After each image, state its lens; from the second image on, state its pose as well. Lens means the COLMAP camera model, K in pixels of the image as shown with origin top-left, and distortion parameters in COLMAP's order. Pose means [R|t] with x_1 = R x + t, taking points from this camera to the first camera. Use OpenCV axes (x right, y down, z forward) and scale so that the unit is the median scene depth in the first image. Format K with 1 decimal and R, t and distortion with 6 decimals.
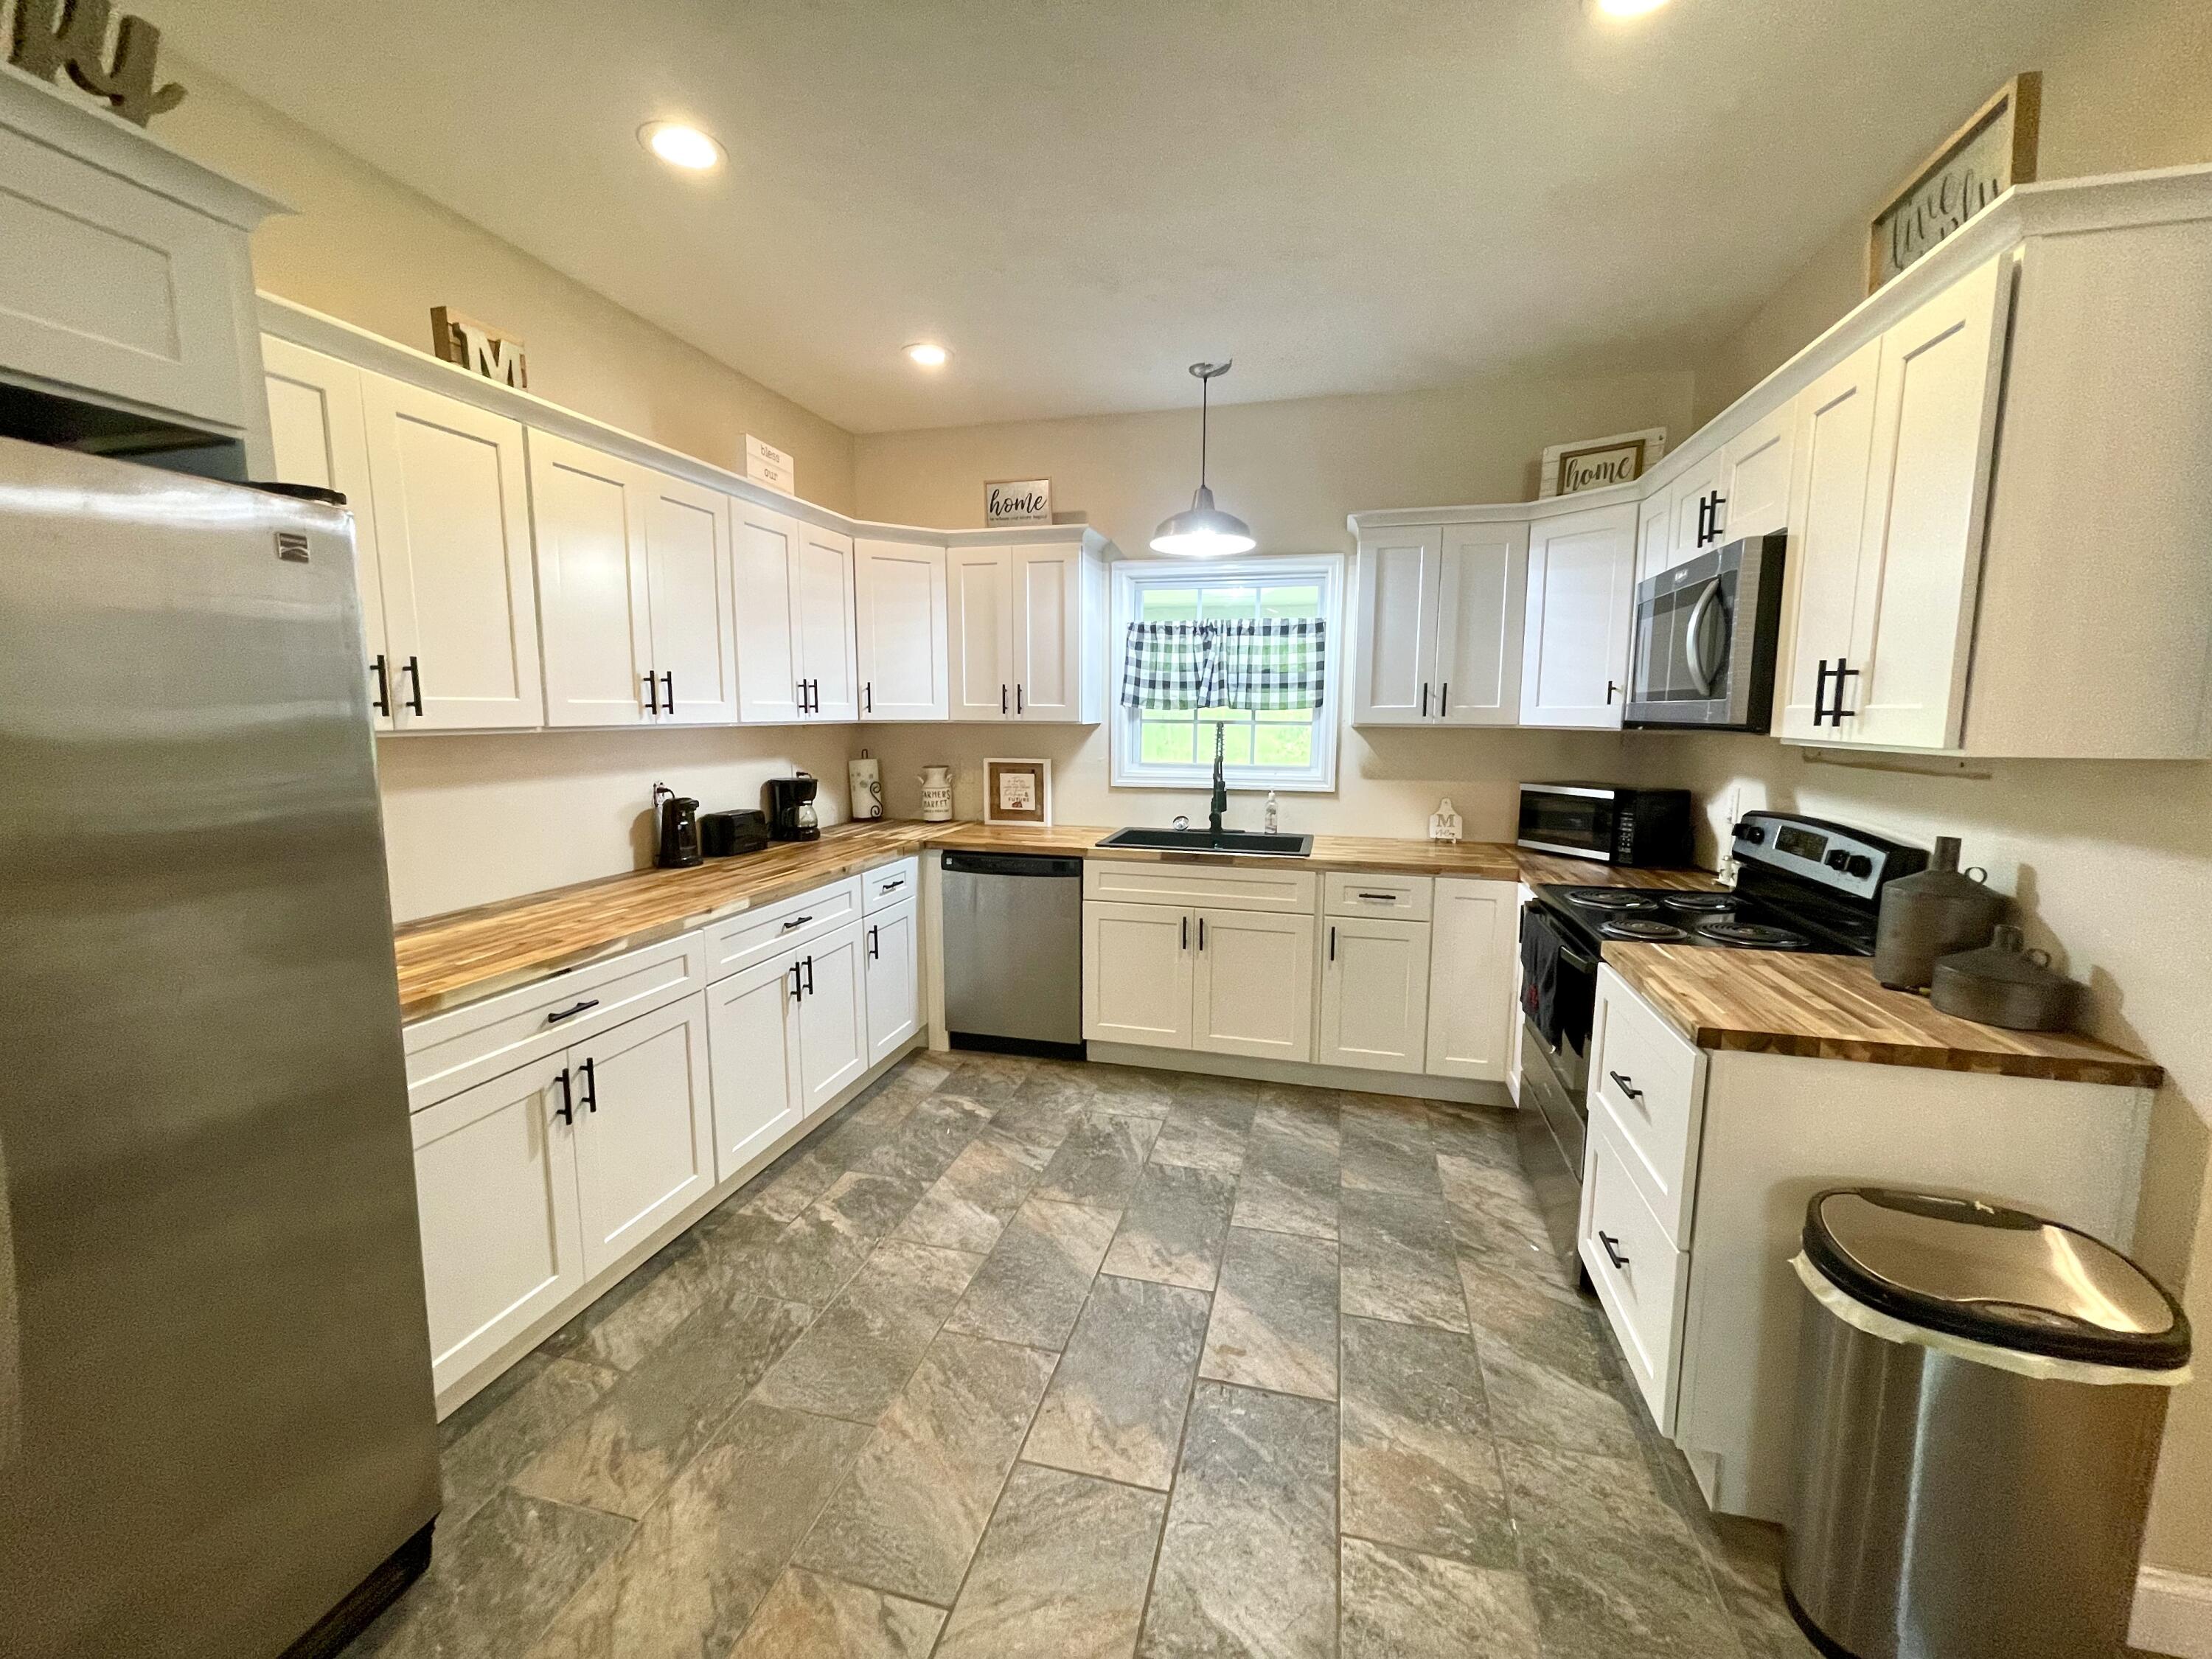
lens RADIAL K [[897.3, 0, 1107.2], [0, 897.3, 824.9], [0, 0, 1]] dist [0.000143, -0.000053]
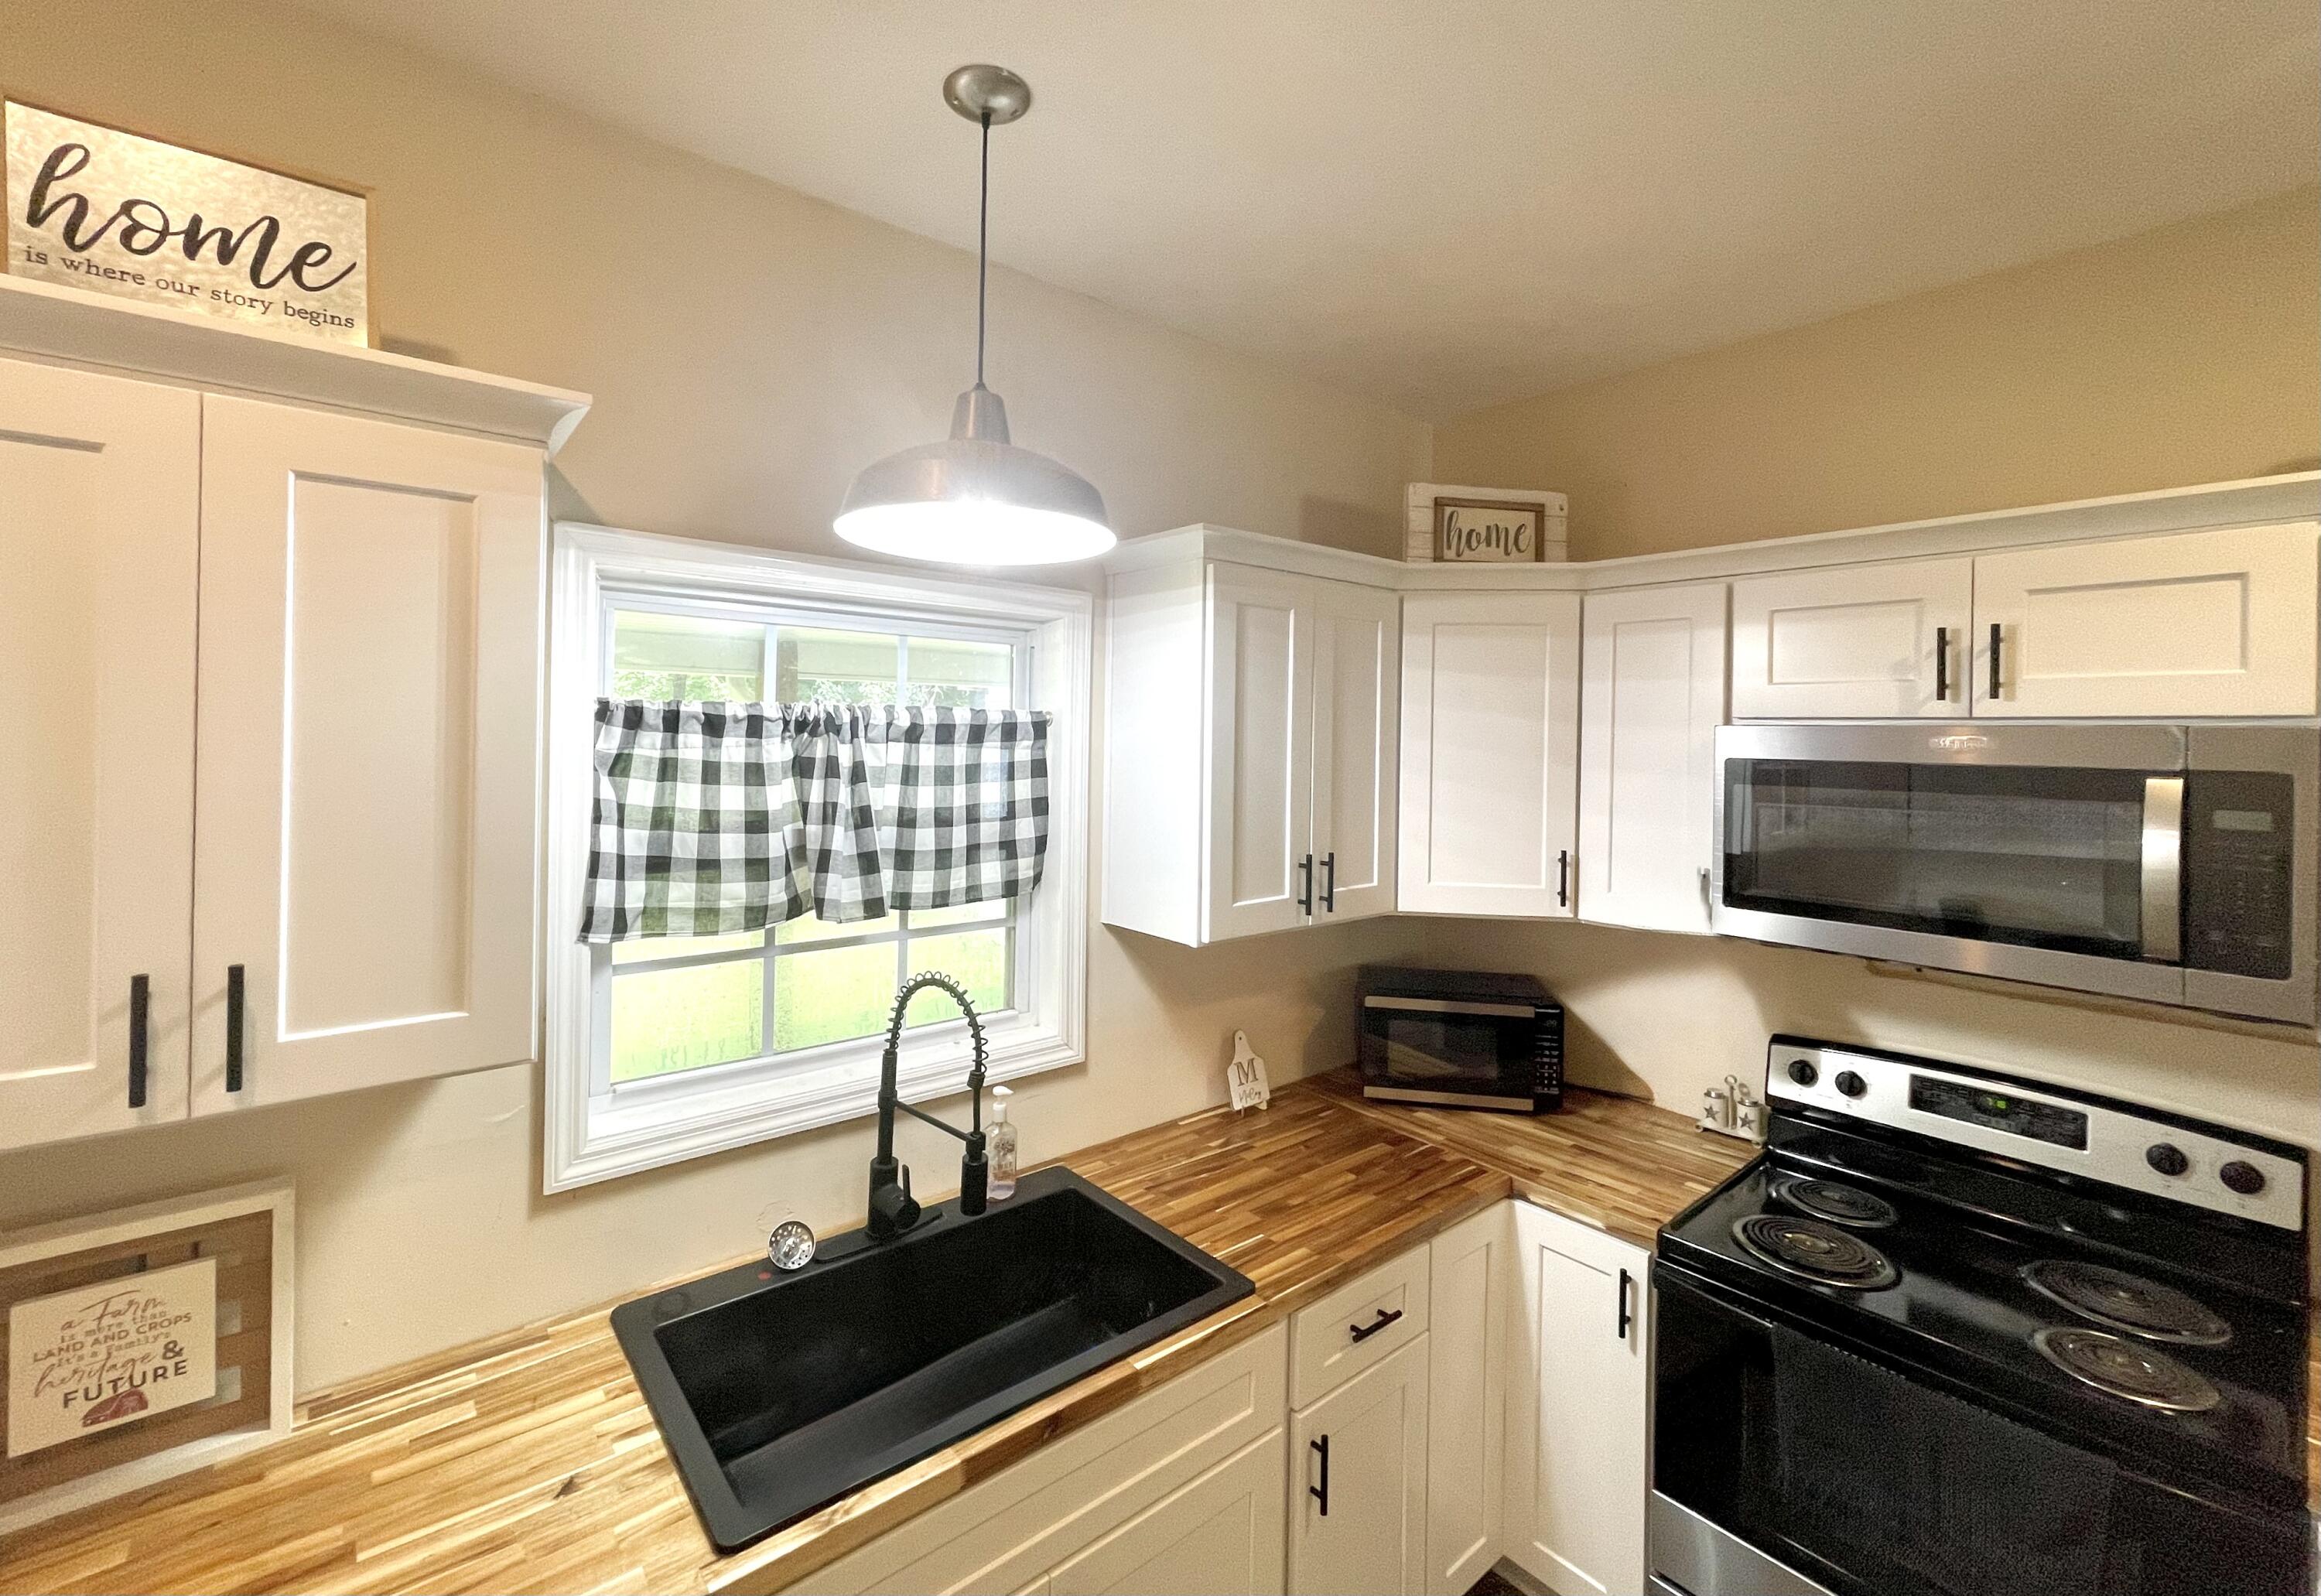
lens RADIAL K [[976.2, 0, 1138.4], [0, 976.2, 730.9], [0, 0, 1]] dist [-0.002571, 0.000000]
pose [[0.595734, 0.008071, 0.803141, -0.158412], [0.089945, 0.992989, -0.076696, -0.171350], [-0.798130, 0.117929, 0.590831, 0.631916]]
